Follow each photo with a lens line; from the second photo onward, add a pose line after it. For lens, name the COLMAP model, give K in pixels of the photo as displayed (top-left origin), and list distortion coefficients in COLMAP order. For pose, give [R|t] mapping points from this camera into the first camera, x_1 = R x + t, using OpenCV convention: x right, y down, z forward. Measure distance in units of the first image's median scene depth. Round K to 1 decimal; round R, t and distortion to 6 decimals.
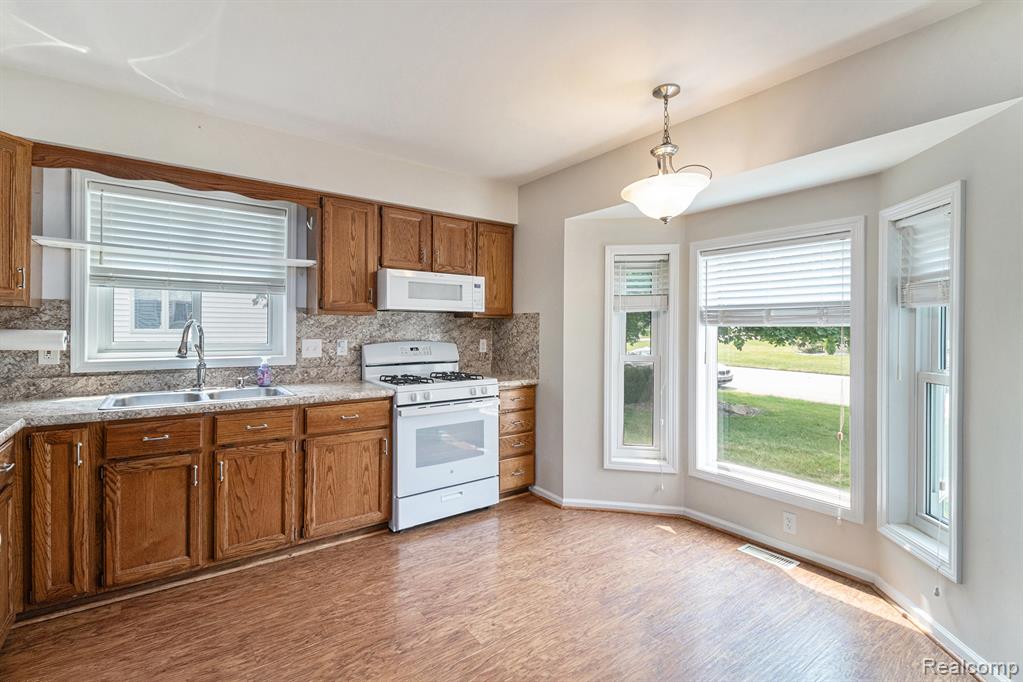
lens RADIAL K [[470.2, 0, 511.9], [0, 470.2, 333.3], [0, 0, 1]] dist [-0.001912, -0.001798]
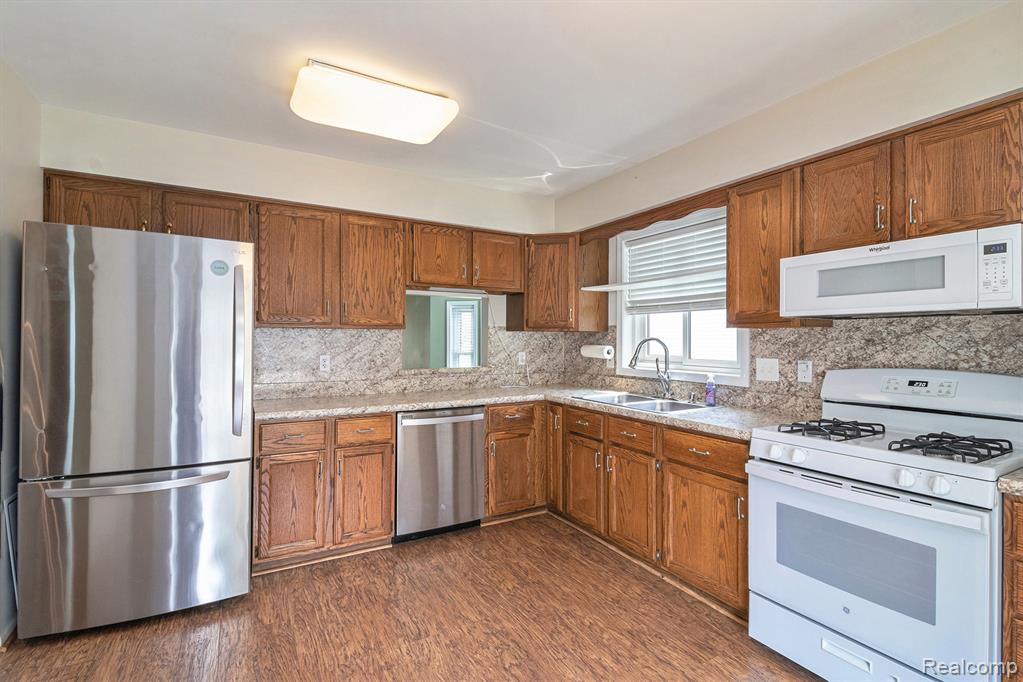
lens RADIAL K [[470.2, 0, 510.6], [0, 470.2, 342.6], [0, 0, 1]] dist [-0.001912, -0.001798]
pose [[-0.122798, -0.004158, -0.992423, 0.519834], [-0.018681, 0.999824, -0.001877, -0.006185], [0.992256, 0.018309, -0.122854, 0.770019]]
